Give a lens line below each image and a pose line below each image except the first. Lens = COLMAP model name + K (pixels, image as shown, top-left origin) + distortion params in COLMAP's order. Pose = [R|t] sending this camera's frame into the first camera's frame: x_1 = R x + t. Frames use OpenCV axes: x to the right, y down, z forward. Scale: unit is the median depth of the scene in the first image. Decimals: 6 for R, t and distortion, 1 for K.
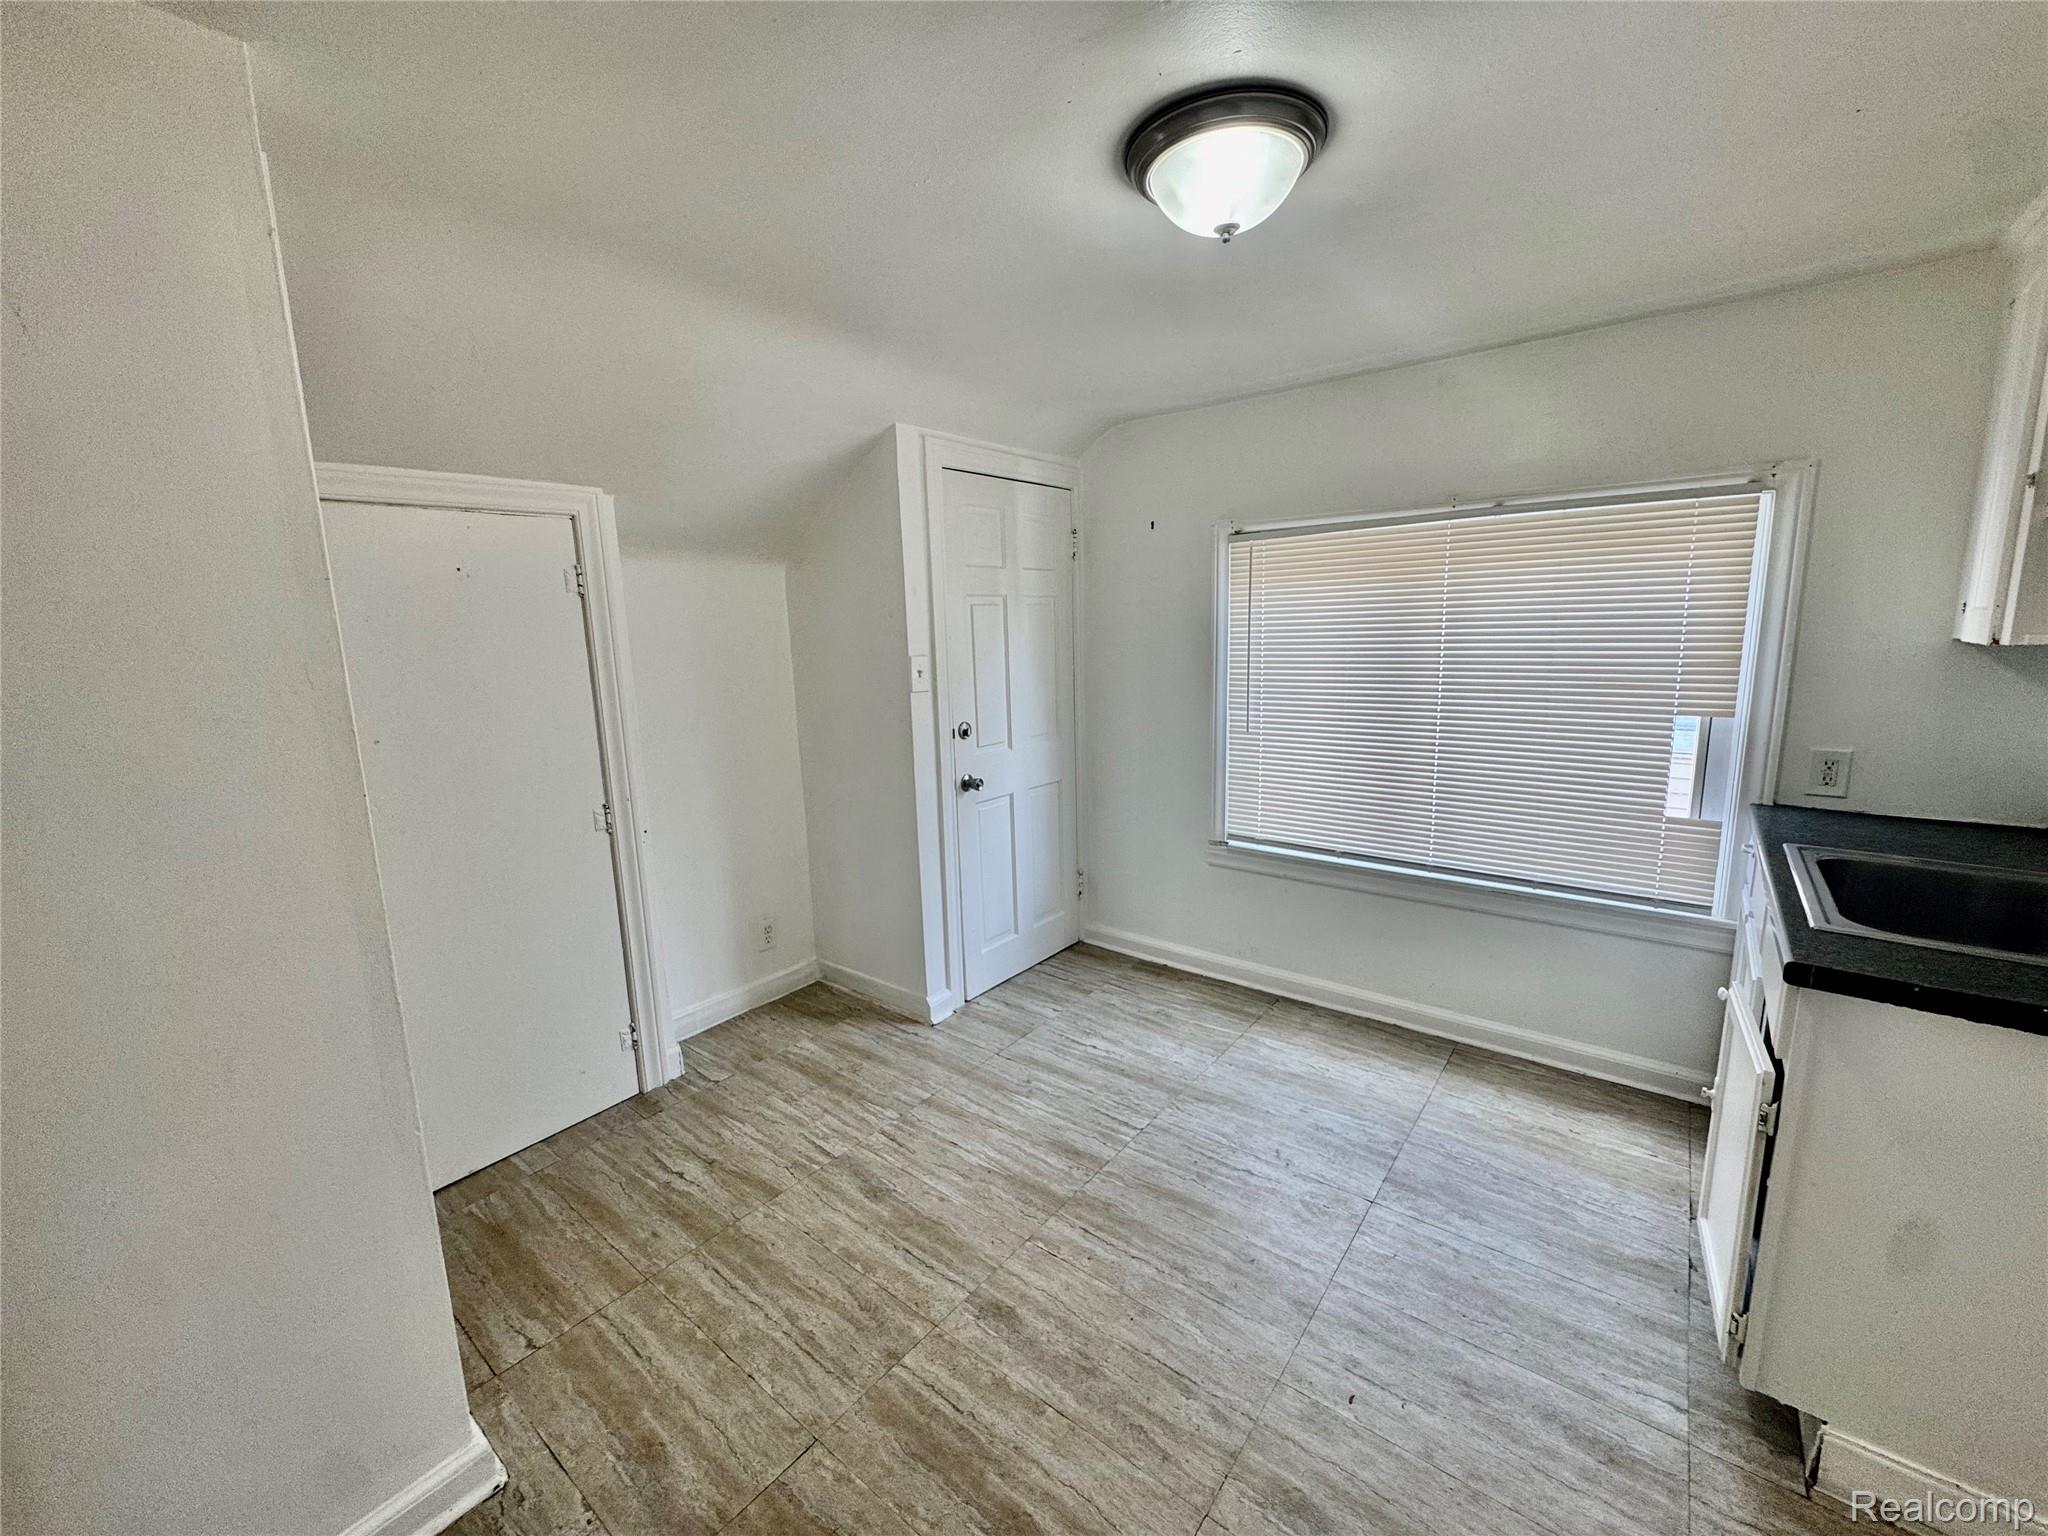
lens RADIAL K [[818.1, 0, 1021.1], [0, 818.1, 768.8], [0, 0, 1]] dist [-0.002633, 0.000324]
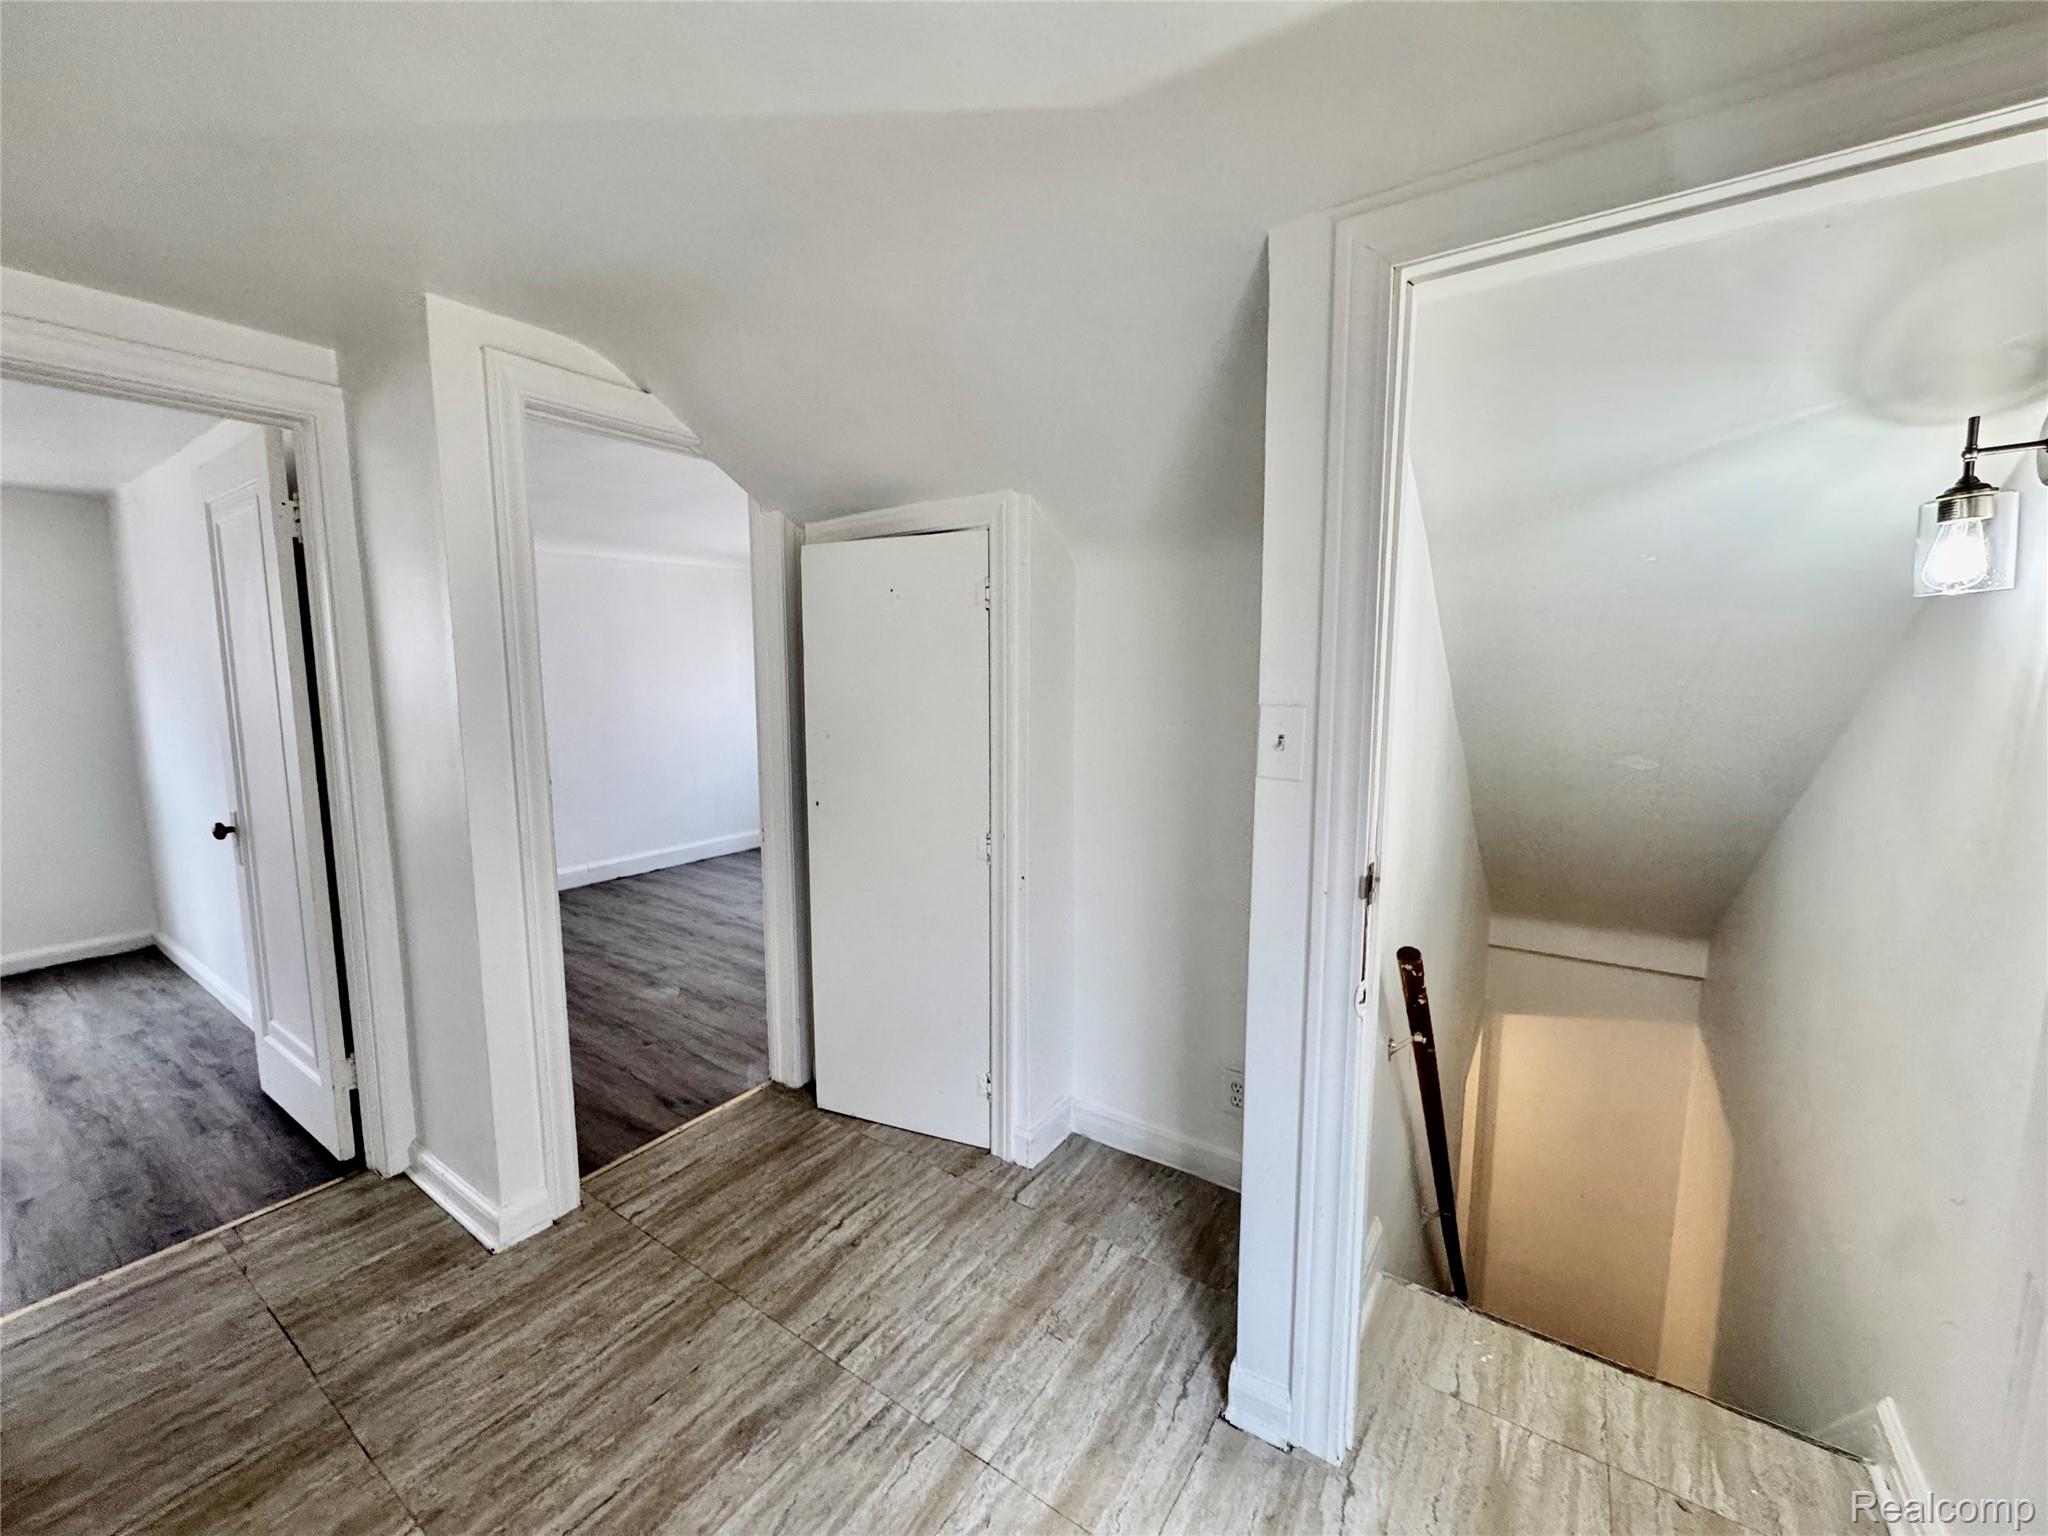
lens RADIAL K [[818.1, 0, 1022.4], [0, 818.1, 769.3], [0, 0, 1]] dist [-0.002633, 0.000324]
pose [[0.082153, 0.155138, -0.984471, 0.495076], [-0.174478, 0.974793, 0.139053, -0.203910], [0.981228, 0.160345, 0.107150, 1.153616]]
